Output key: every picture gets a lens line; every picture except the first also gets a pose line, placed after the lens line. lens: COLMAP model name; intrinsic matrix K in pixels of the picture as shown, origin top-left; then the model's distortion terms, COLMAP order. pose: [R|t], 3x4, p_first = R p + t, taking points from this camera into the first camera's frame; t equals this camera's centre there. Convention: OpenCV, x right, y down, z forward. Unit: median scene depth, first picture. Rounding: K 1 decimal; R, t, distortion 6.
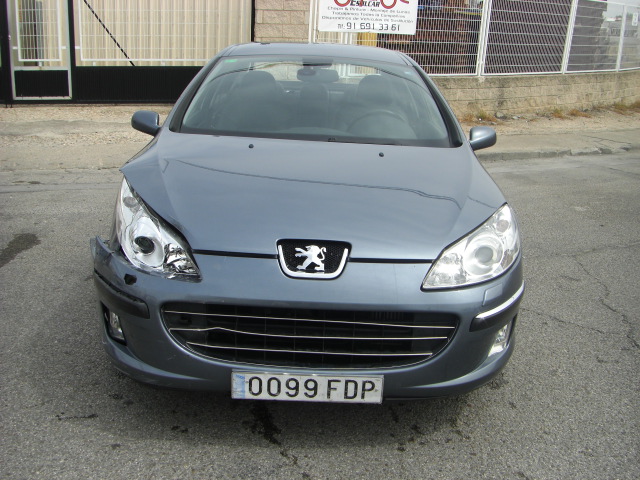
lens RADIAL K [[724.8, 0, 319.4], [0, 724.8, 234.9], [0, 0, 1]] dist [-0.183474, 0.126512]
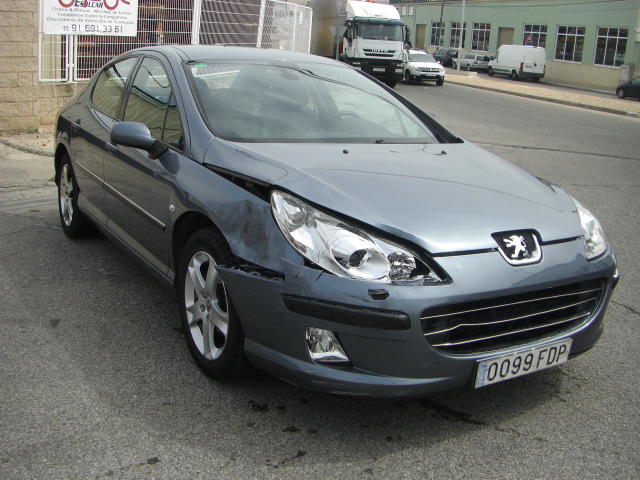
lens RADIAL K [[724.8, 0, 319.4], [0, 724.8, 234.9], [0, 0, 1]] dist [-0.183474, 0.126512]
pose [[0.856244, -0.122277, 0.501890, -0.815868], [0.121659, 0.991985, 0.034125, -0.060175], [-0.502040, 0.031840, 0.864258, 0.199076]]
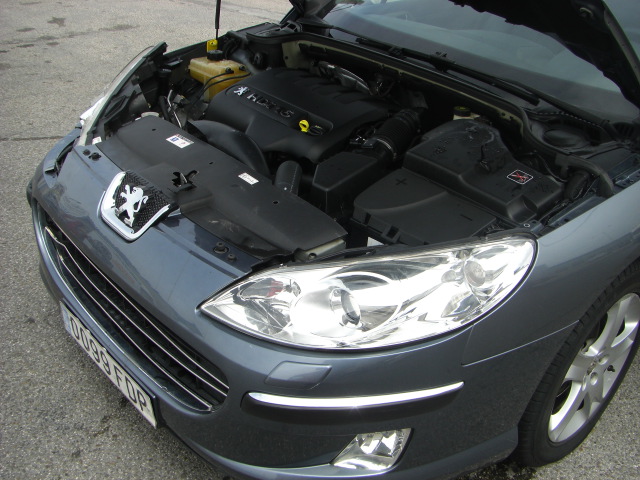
lens RADIAL K [[724.8, 0, 319.4], [0, 724.8, 234.9], [0, 0, 1]] dist [-0.183474, 0.126512]
pose [[0.662821, 0.362119, -0.655392, 0.589133], [-0.233071, 0.931576, 0.279004, -0.181737], [0.711581, -0.032177, 0.701867, 0.626597]]
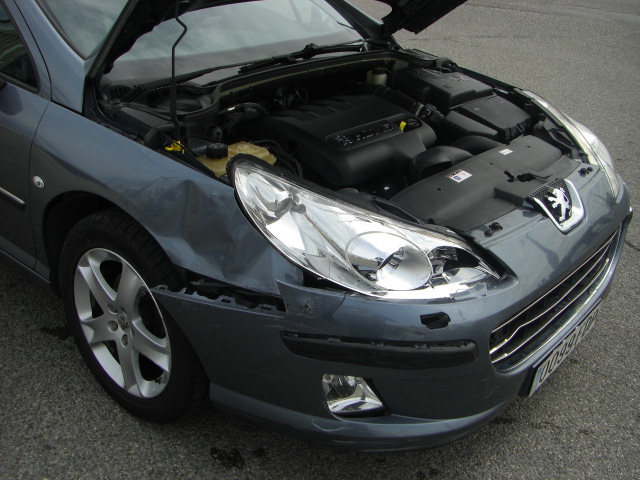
lens RADIAL K [[724.8, 0, 319.4], [0, 724.8, 234.9], [0, 0, 1]] dist [-0.183474, 0.126512]
pose [[0.648588, -0.335812, 0.683054, -0.759057], [0.176626, 0.939317, 0.294086, -0.223610], [-0.740362, -0.070095, 0.668543, 0.650752]]
